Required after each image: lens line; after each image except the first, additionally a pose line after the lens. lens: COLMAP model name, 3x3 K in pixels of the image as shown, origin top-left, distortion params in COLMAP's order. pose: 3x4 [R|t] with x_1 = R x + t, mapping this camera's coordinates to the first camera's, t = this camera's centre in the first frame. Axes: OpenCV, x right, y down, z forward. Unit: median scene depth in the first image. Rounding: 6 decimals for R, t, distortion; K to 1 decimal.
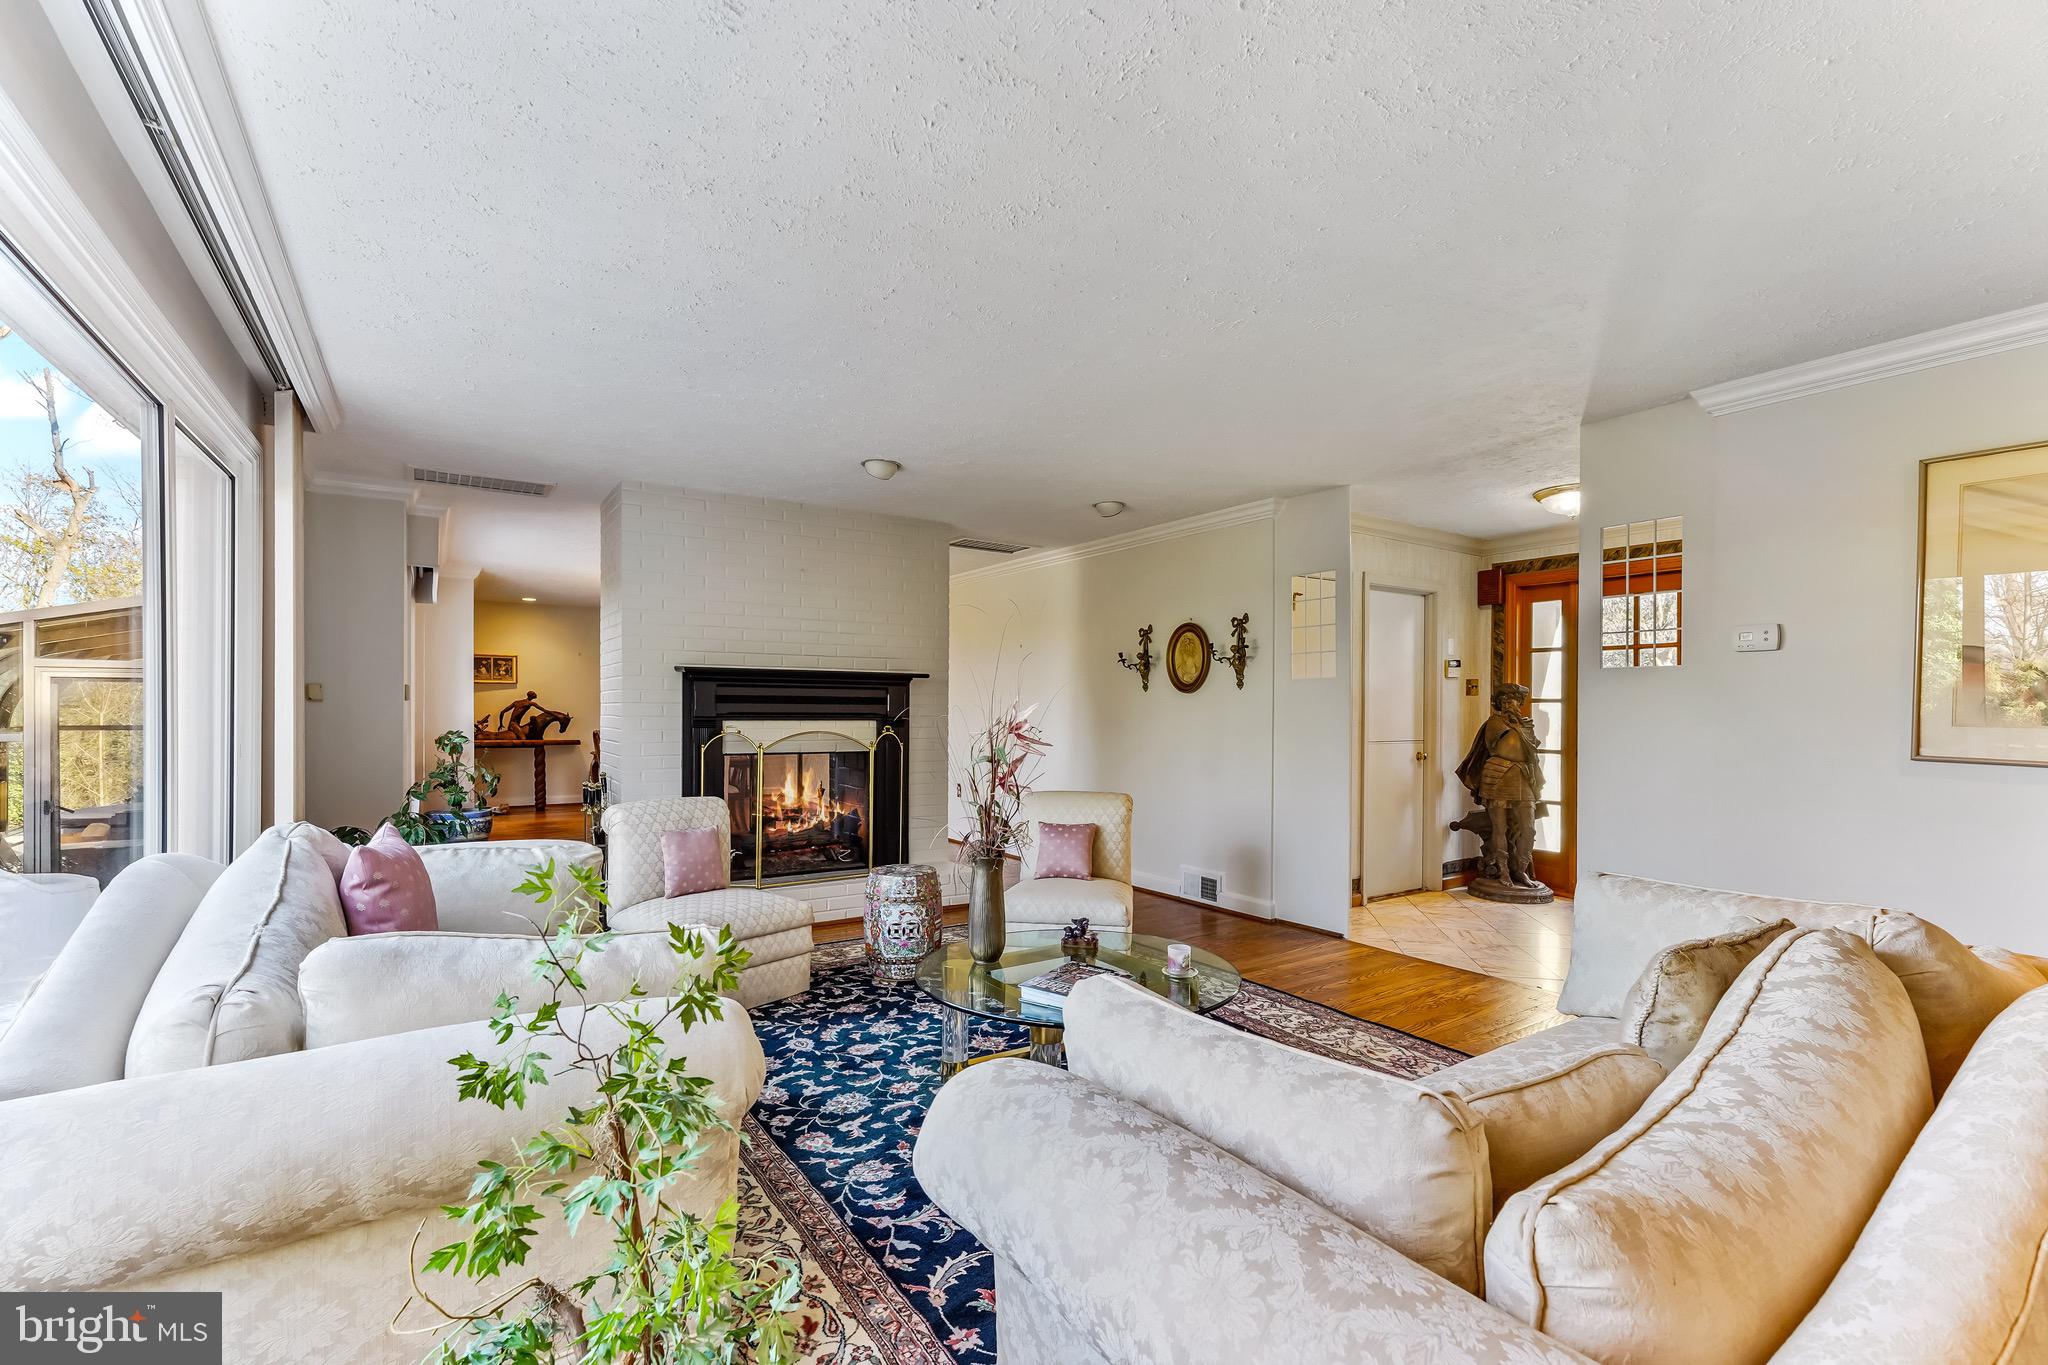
lens RADIAL K [[882.4, 0, 1025.8], [0, 882.4, 712.2], [0, 0, 1]] dist [-0.001610, -0.000122]
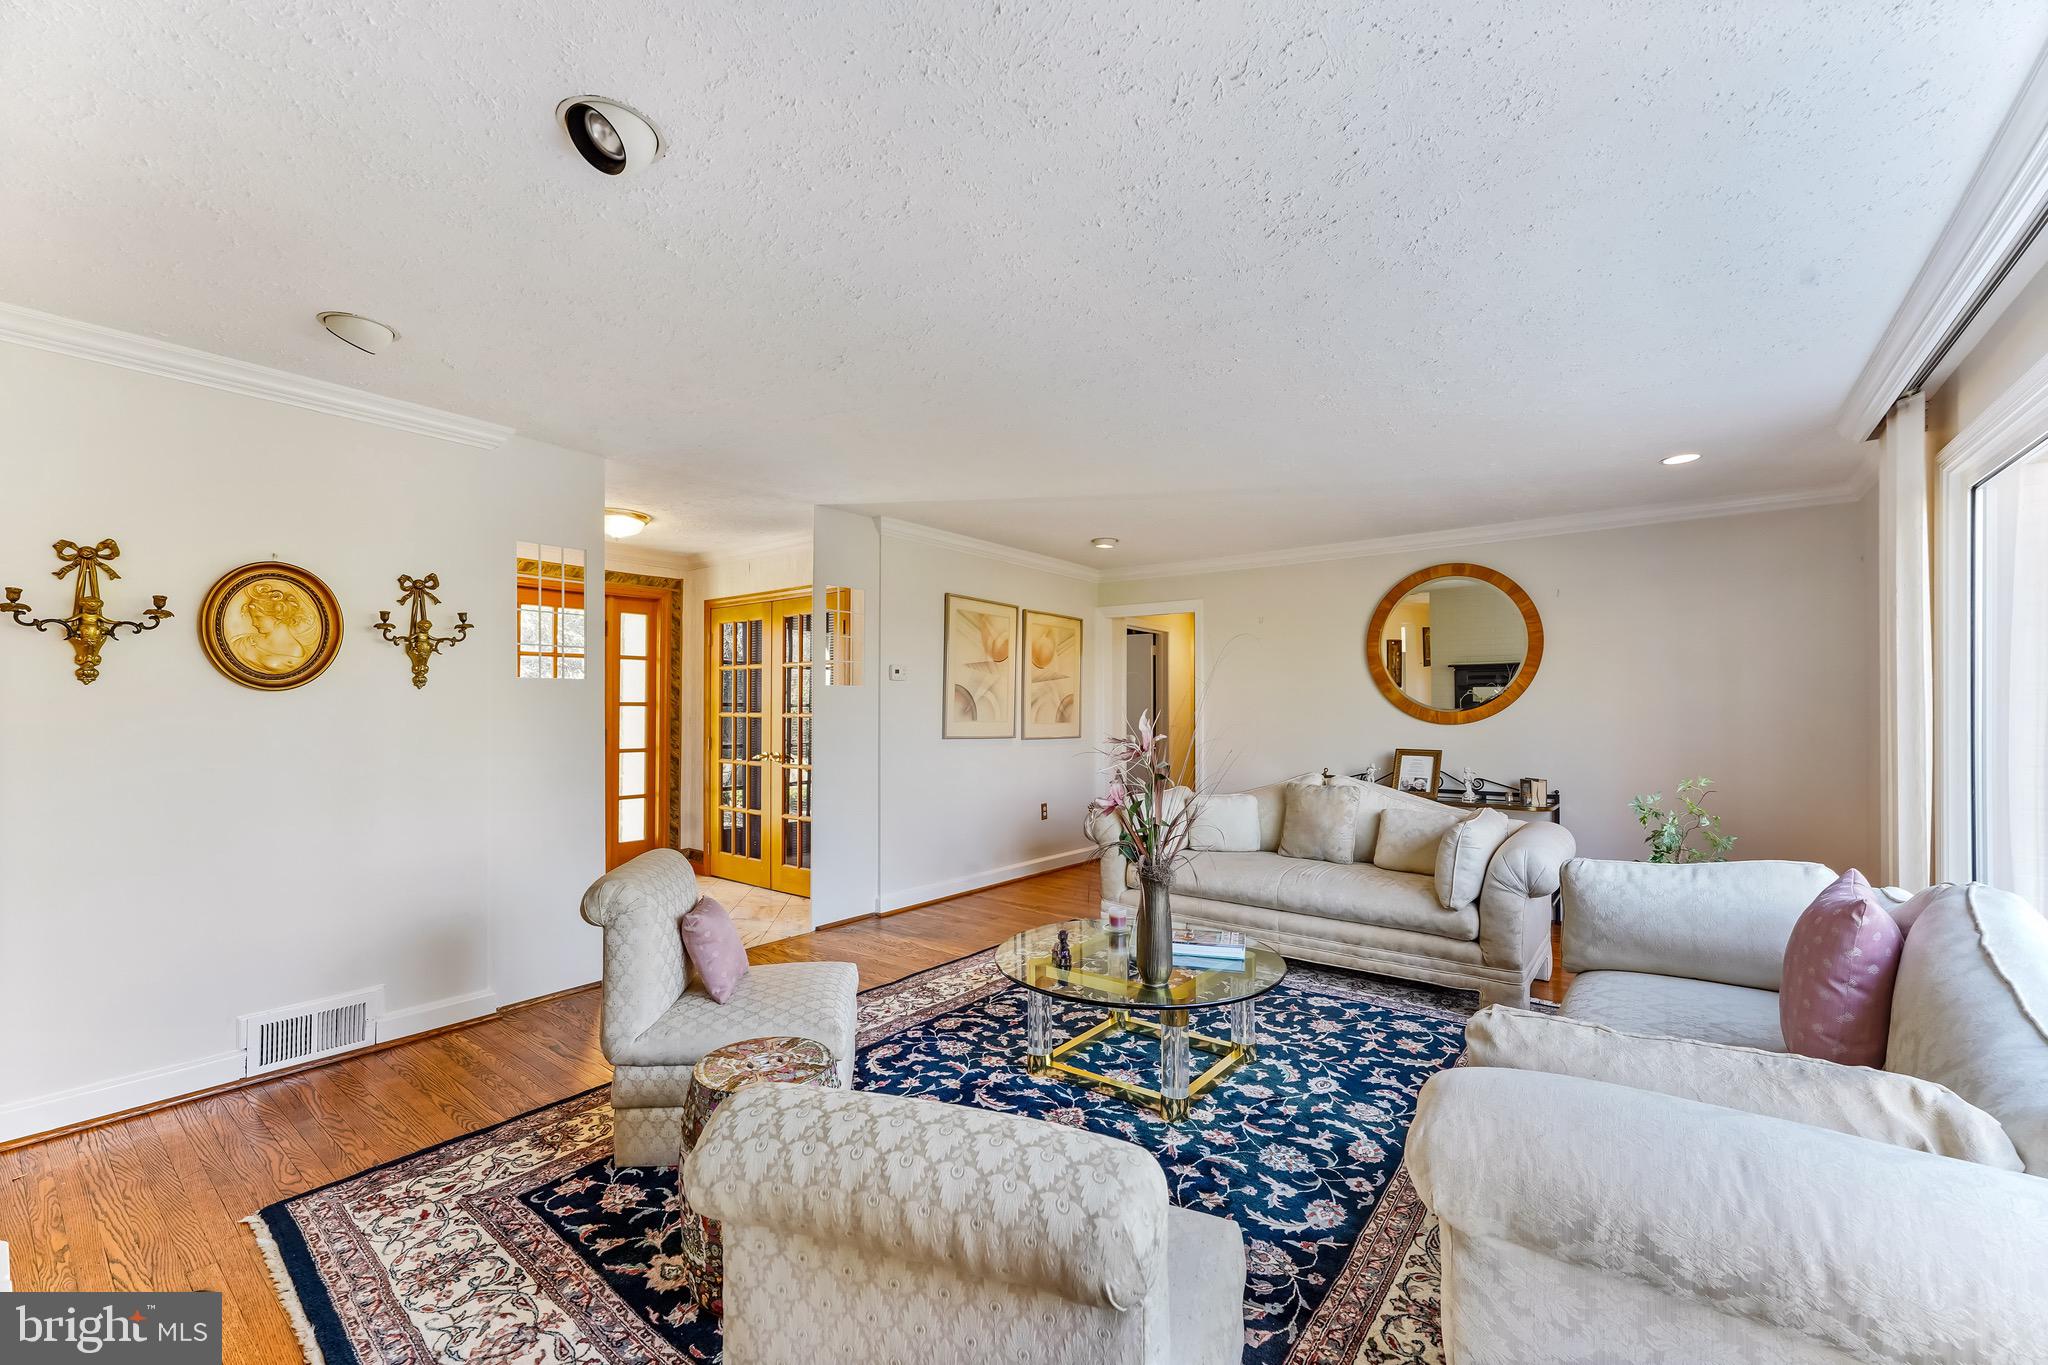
lens RADIAL K [[829.1, 0, 1021.6], [0, 829.1, 707.1], [0, 0, 1]] dist [-0.000807, -0.000001]
pose [[-0.309989, -0.004788, 0.950728, -0.893800], [-0.002079, 0.999988, 0.004358, -0.030479], [-0.950738, -0.000626, -0.309995, 1.456667]]
